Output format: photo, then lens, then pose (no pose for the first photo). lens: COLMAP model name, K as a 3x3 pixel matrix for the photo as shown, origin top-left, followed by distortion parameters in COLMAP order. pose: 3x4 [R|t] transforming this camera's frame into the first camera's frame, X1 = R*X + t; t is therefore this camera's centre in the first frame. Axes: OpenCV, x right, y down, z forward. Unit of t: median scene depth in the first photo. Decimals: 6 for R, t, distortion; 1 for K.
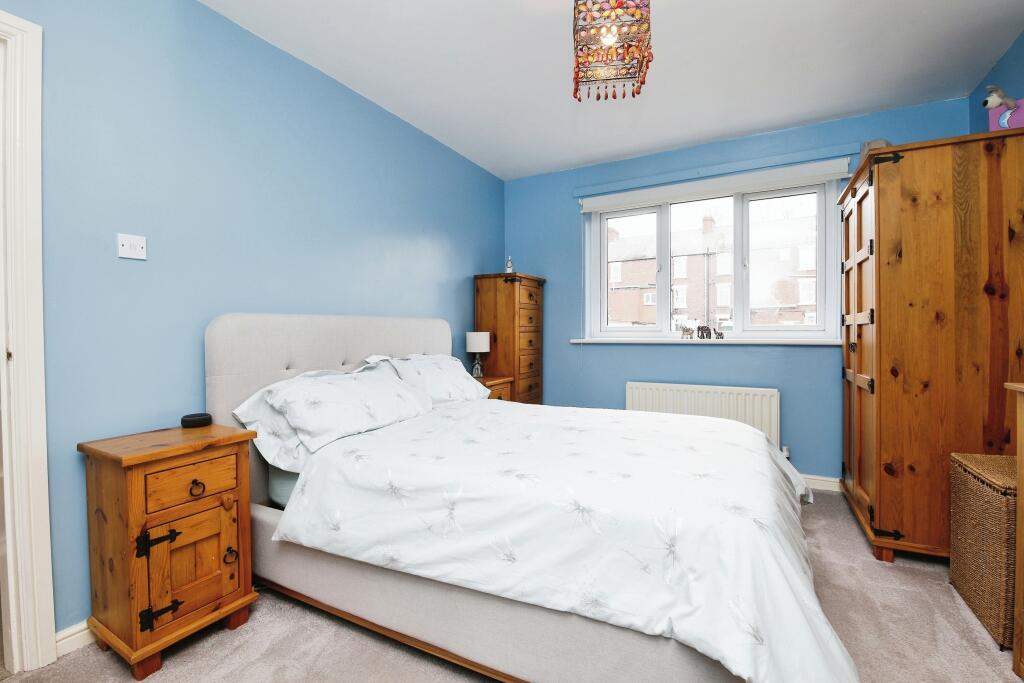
lens RADIAL K [[446.8, 0, 518.1], [0, 446.8, 337.5], [0, 0, 1]] dist [-0.016275, -0.001952]
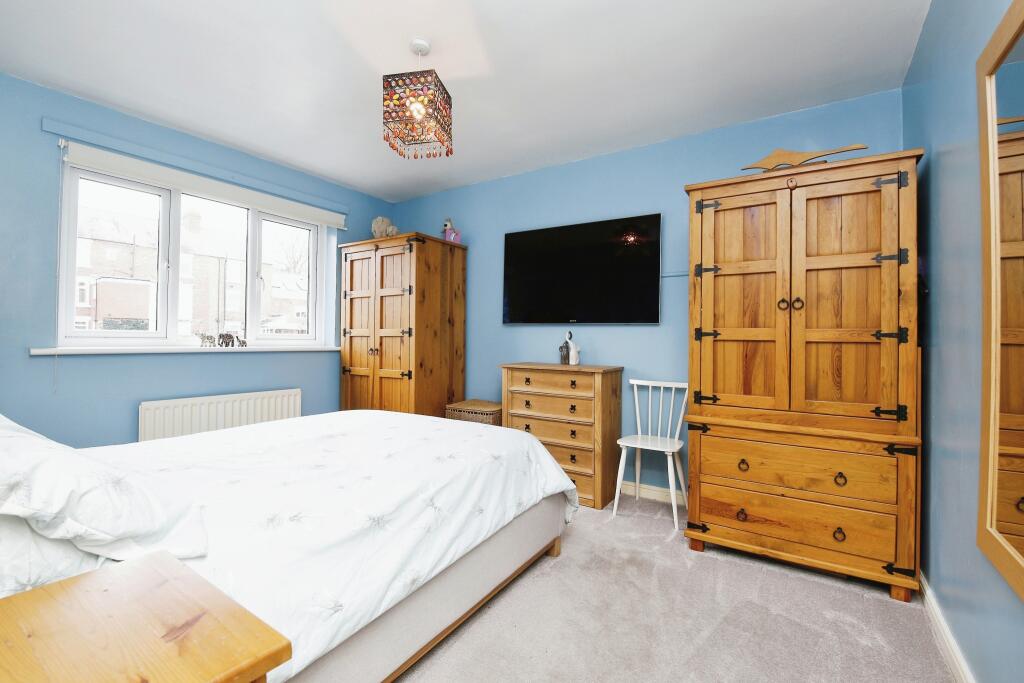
lens RADIAL K [[446.8, 0, 518.2], [0, 446.8, 340.1], [0, 0, 1]] dist [-0.016275, -0.001952]
pose [[0.080216, 0.008552, 0.996741, -0.537290], [0.000590, 0.999963, -0.008627, -0.002934], [-0.996777, 0.001280, 0.080208, 0.310252]]
